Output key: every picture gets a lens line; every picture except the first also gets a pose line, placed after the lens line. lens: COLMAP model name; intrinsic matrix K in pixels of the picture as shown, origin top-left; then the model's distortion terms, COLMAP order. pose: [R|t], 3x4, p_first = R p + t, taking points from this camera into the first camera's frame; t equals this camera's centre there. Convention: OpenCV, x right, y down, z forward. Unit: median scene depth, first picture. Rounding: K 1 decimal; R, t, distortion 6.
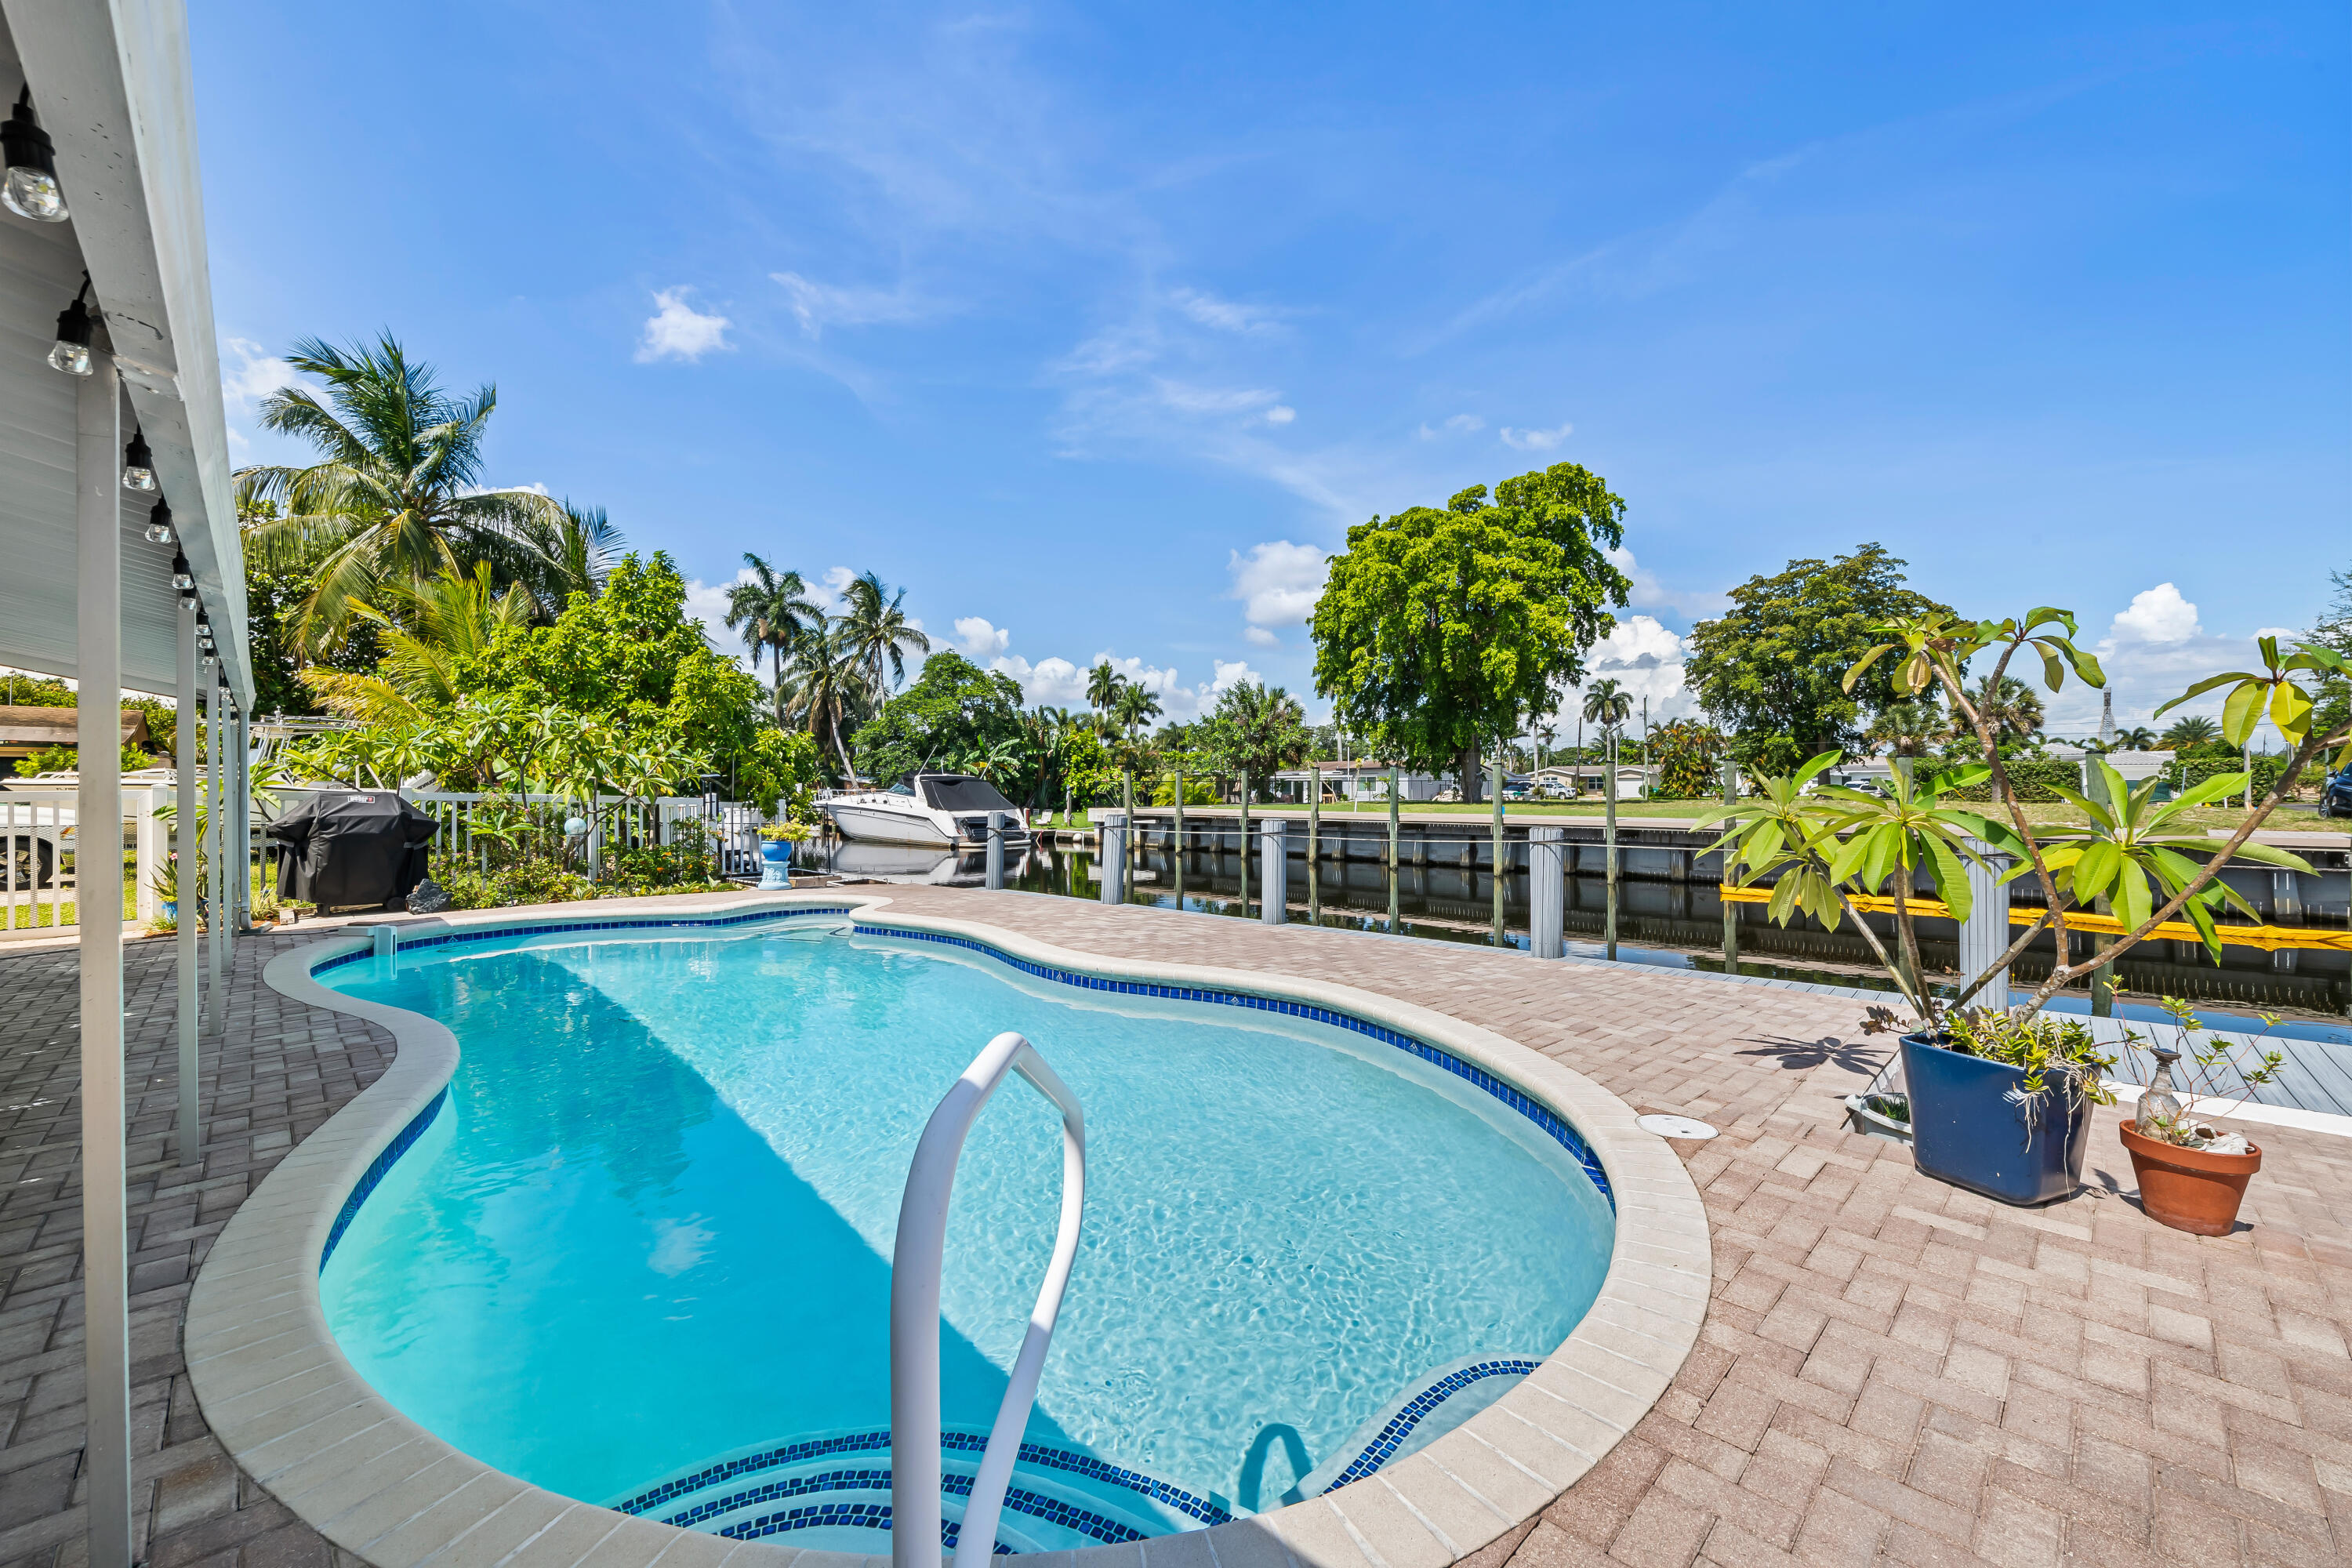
lens RADIAL K [[935.6, 0, 1183.9], [0, 935.6, 788.5], [0, 0, 1]] dist [0.001370, -0.002681]
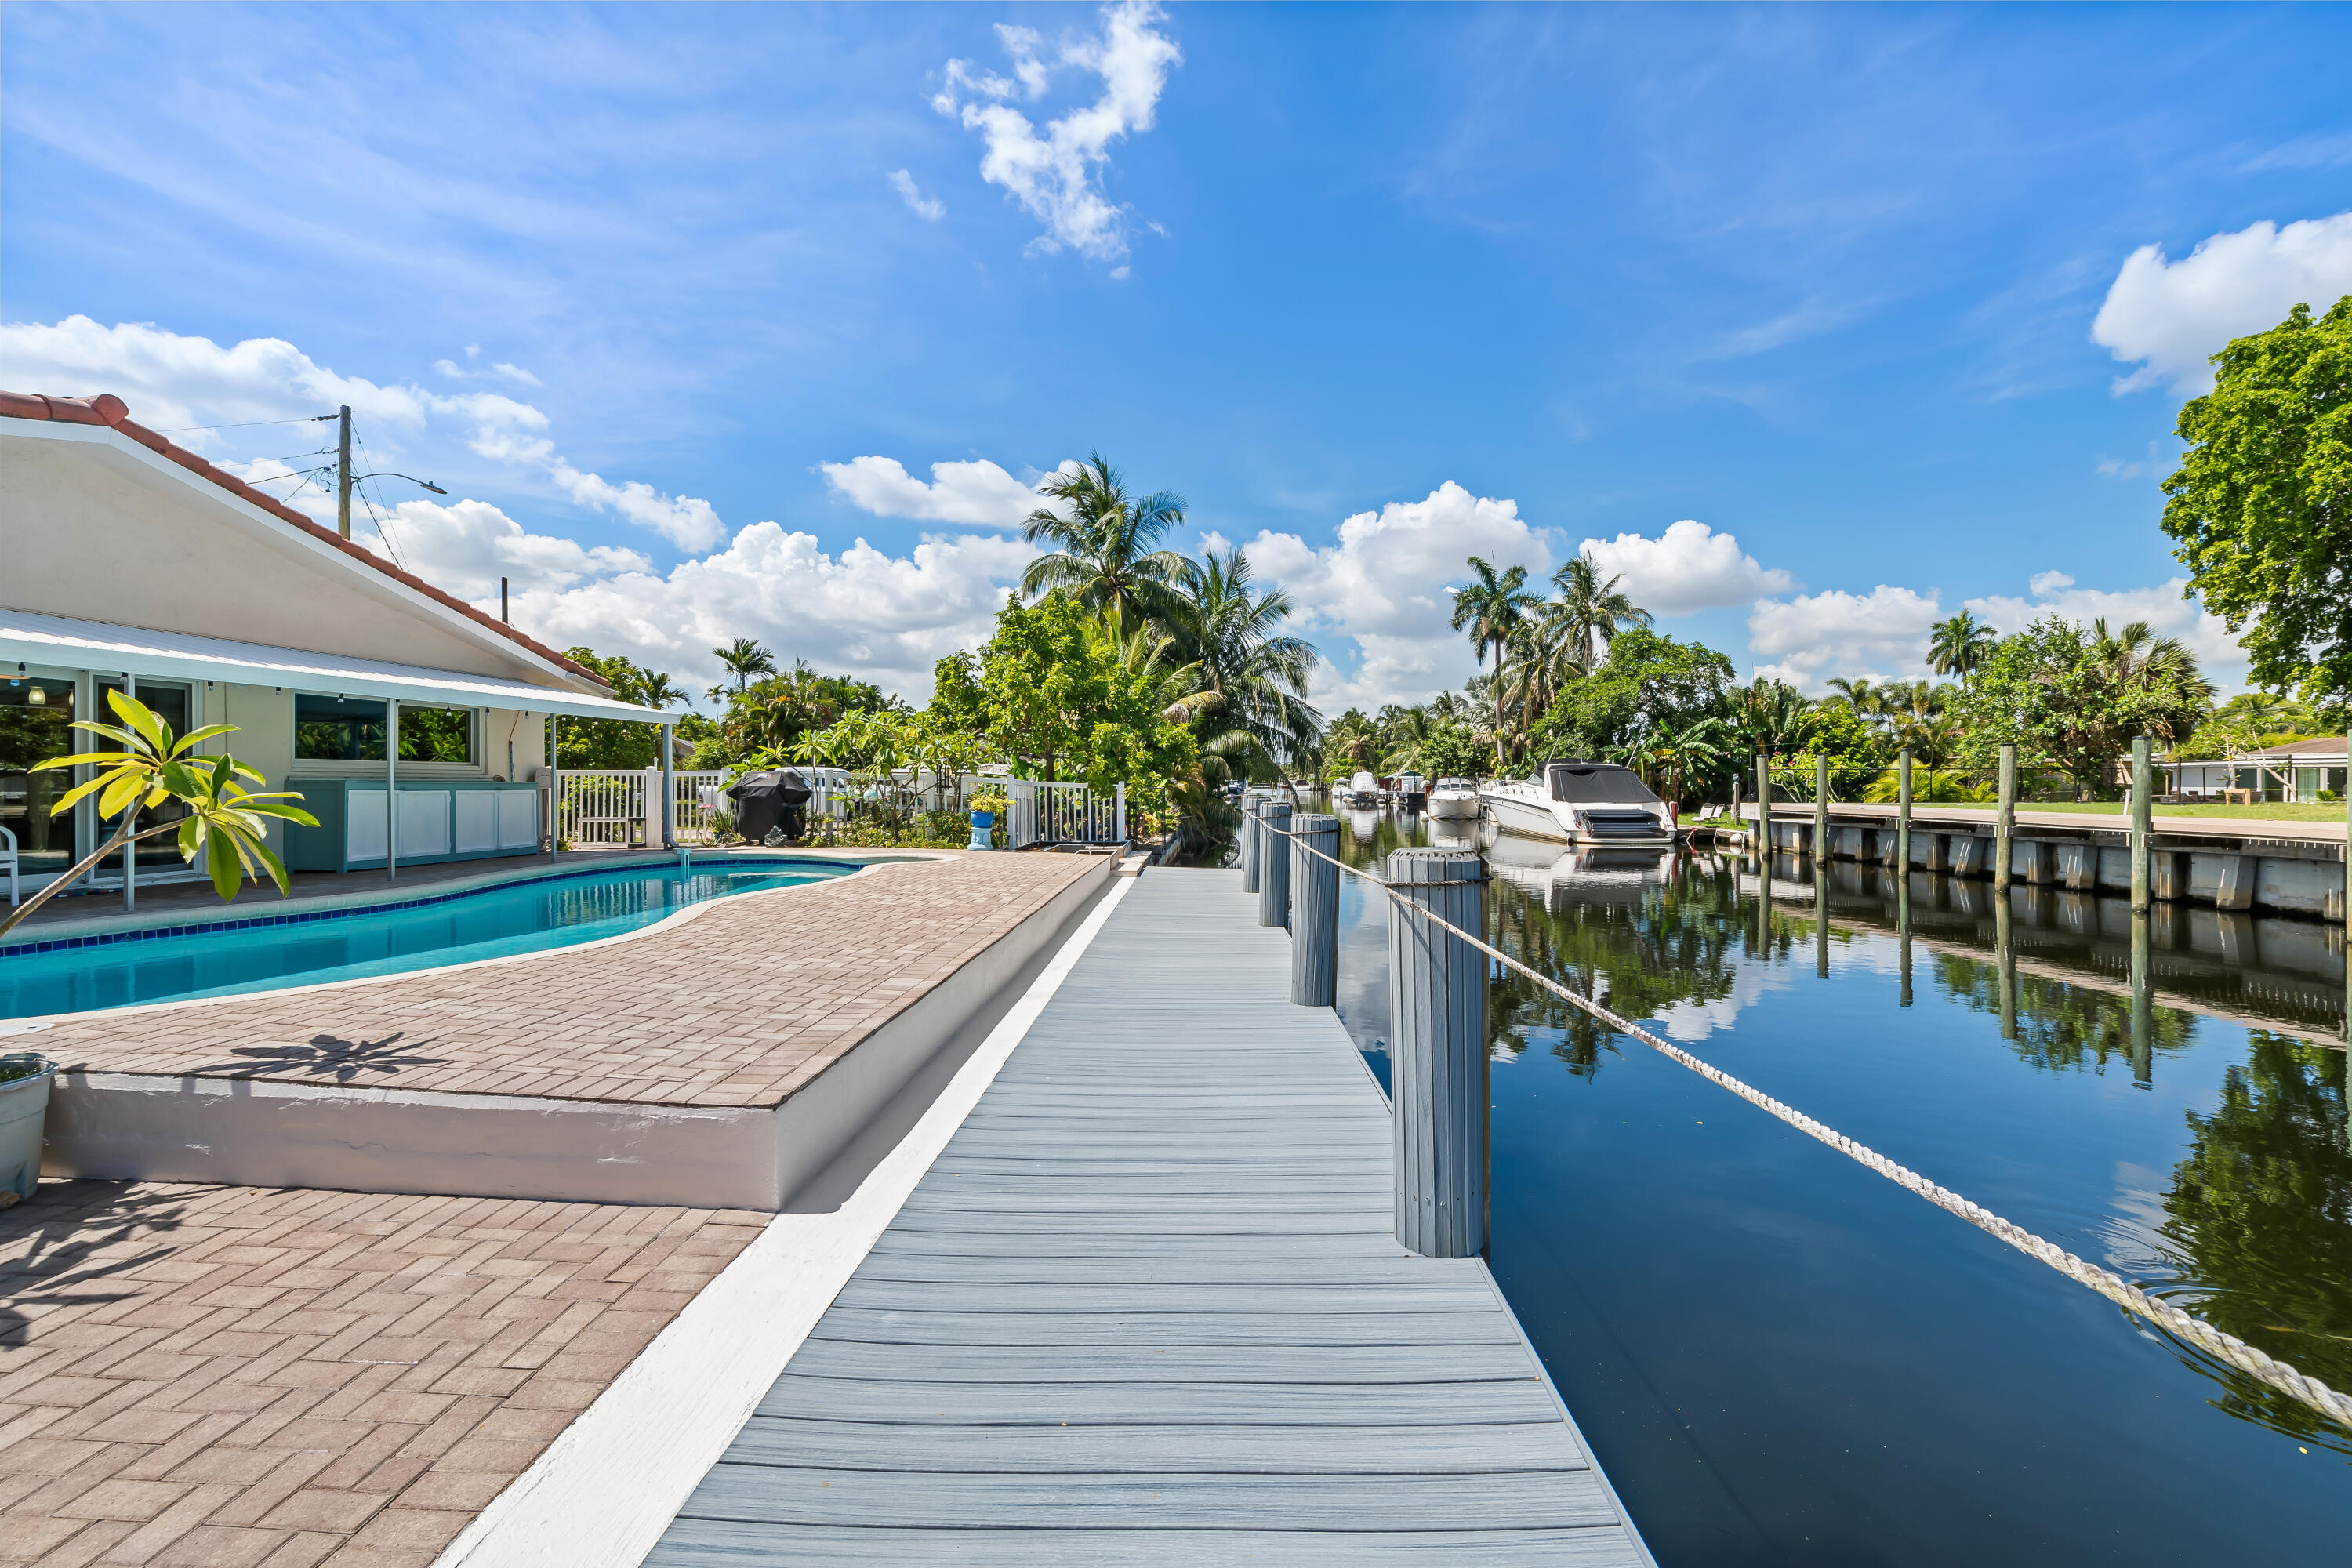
lens RADIAL K [[935.6, 0, 1182.9], [0, 935.6, 774.6], [0, 0, 1]] dist [0.001370, -0.002681]
pose [[0.662268, -0.003742, -0.749258, 0.196135], [-0.002779, 0.999968, -0.007450, 0.004504], [0.749262, 0.007016, 0.662237, 0.111796]]
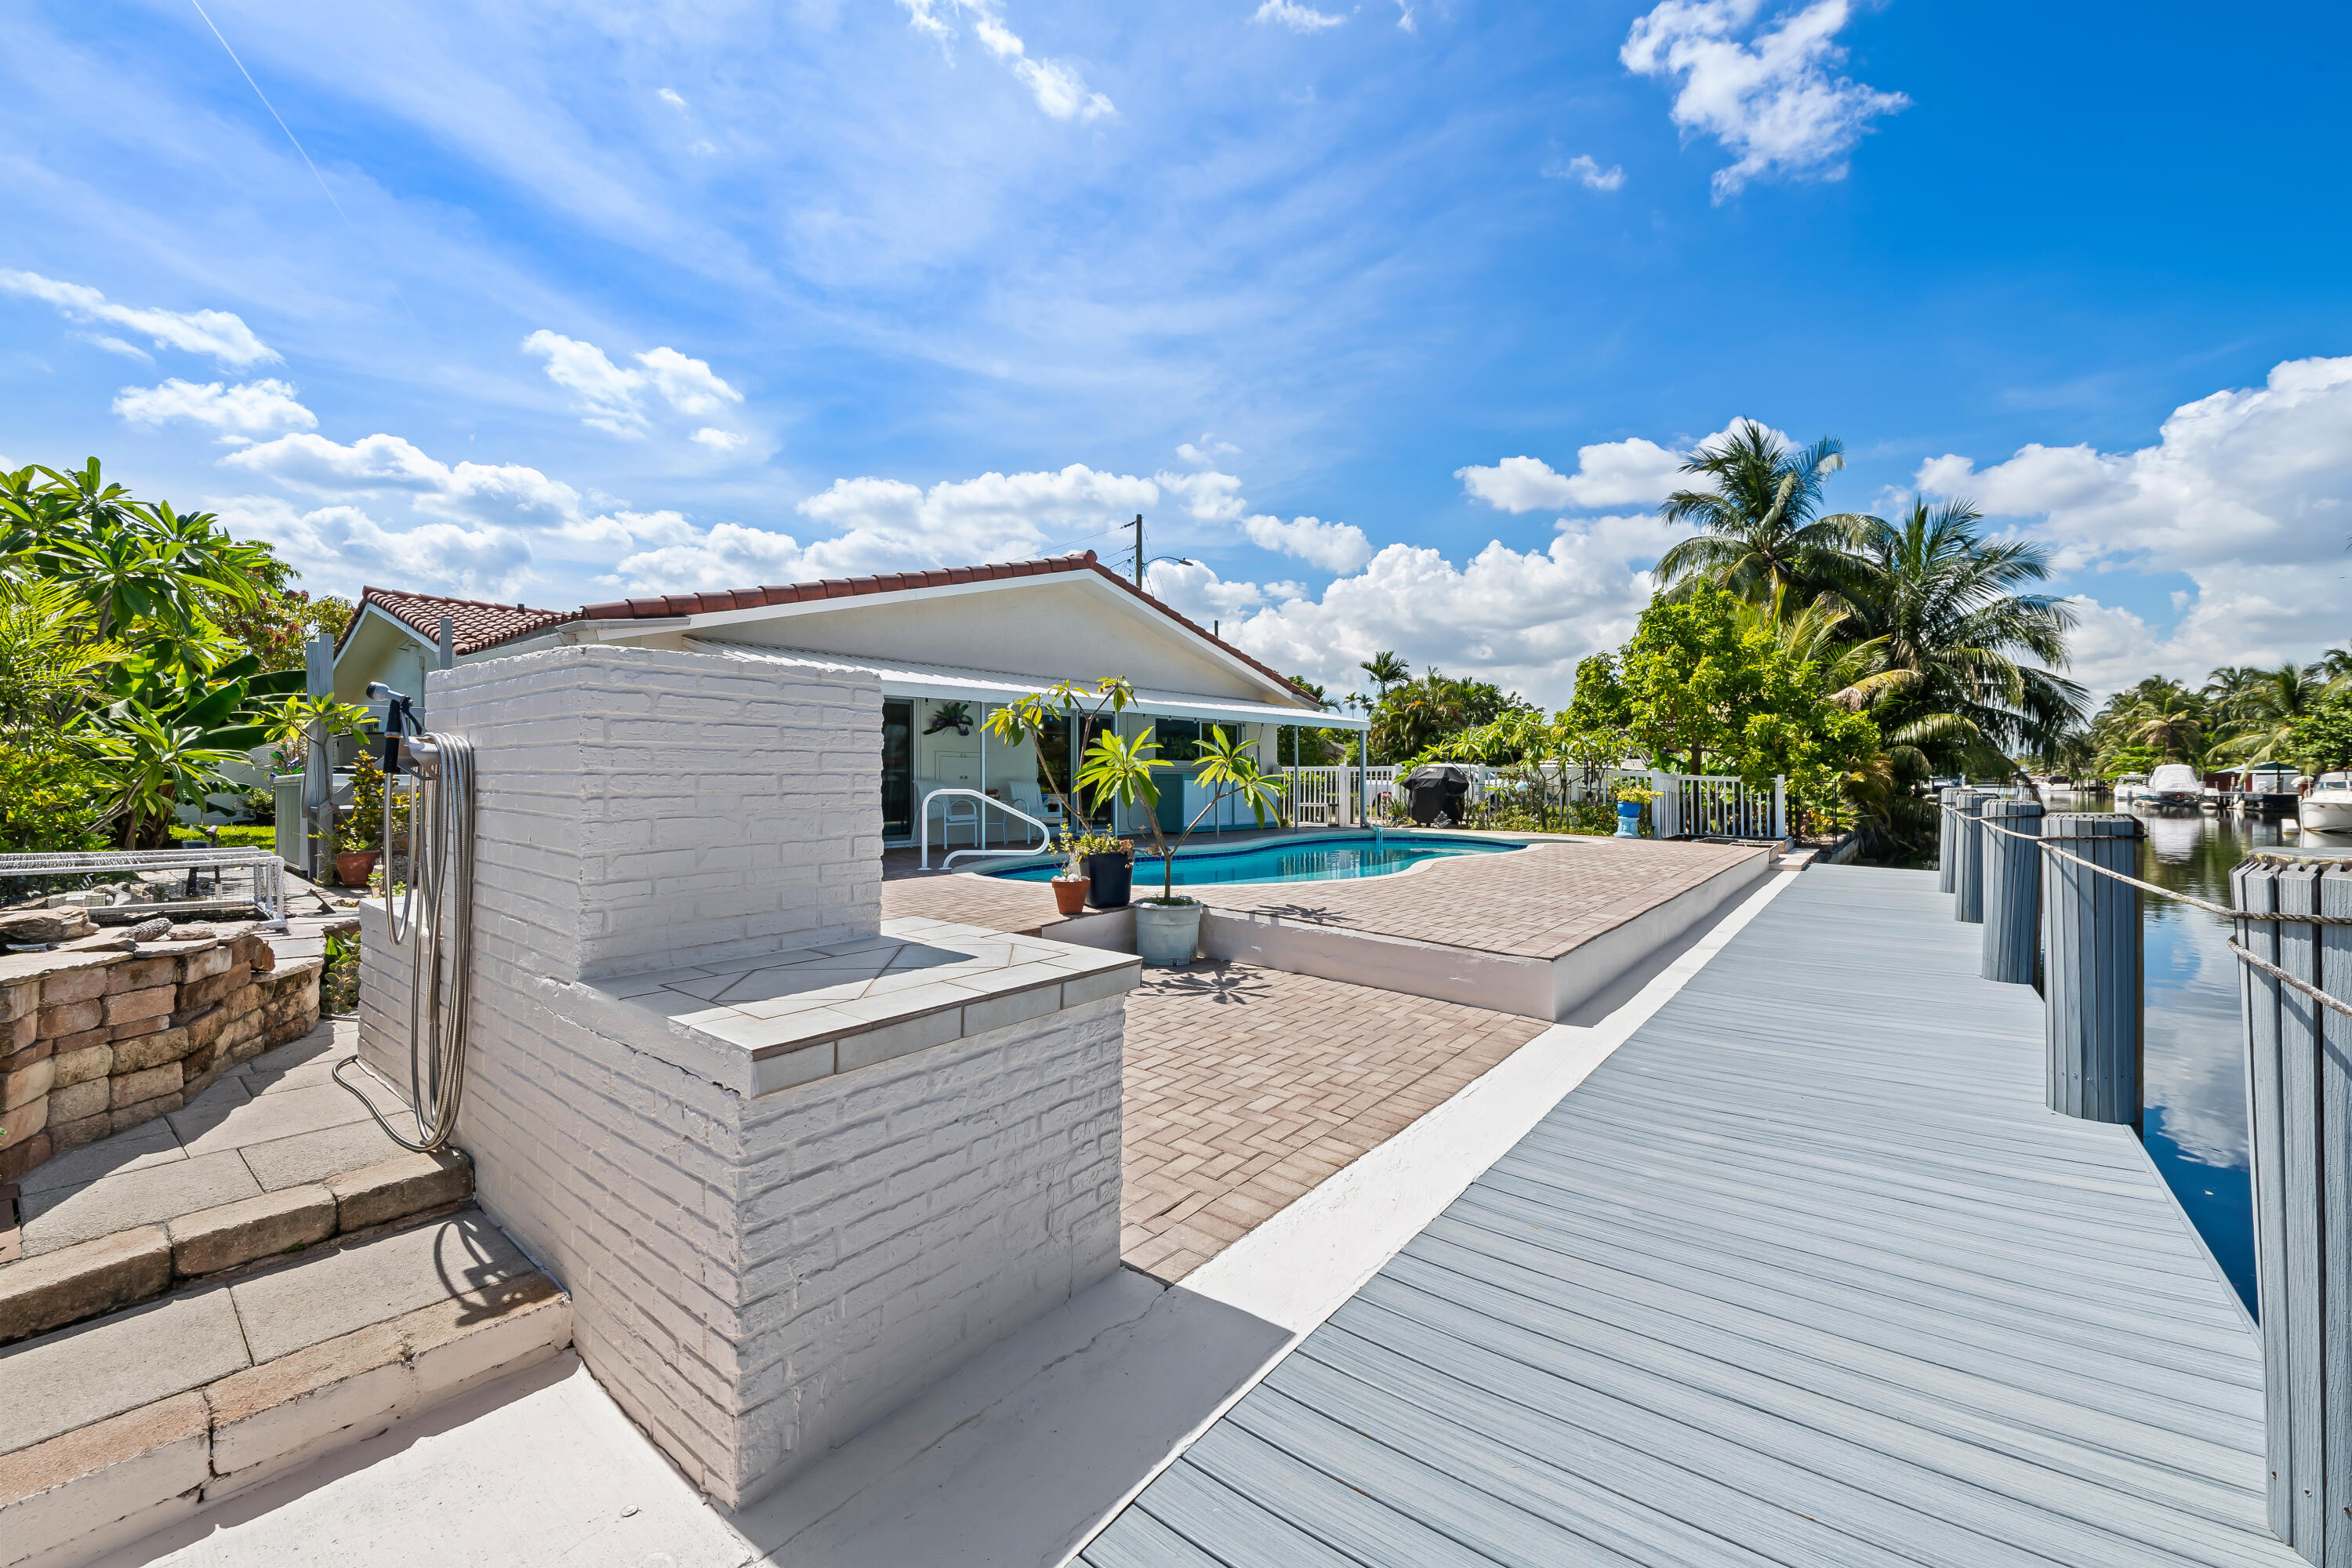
lens RADIAL K [[935.6, 0, 1178.5], [0, 935.6, 787.9], [0, 0, 1]] dist [0.001370, -0.002681]
pose [[0.091678, 0.011407, -0.995723, 0.246607], [-0.002049, 0.999934, 0.011267, 0.006459], [0.995787, 0.001008, 0.091695, 0.068713]]
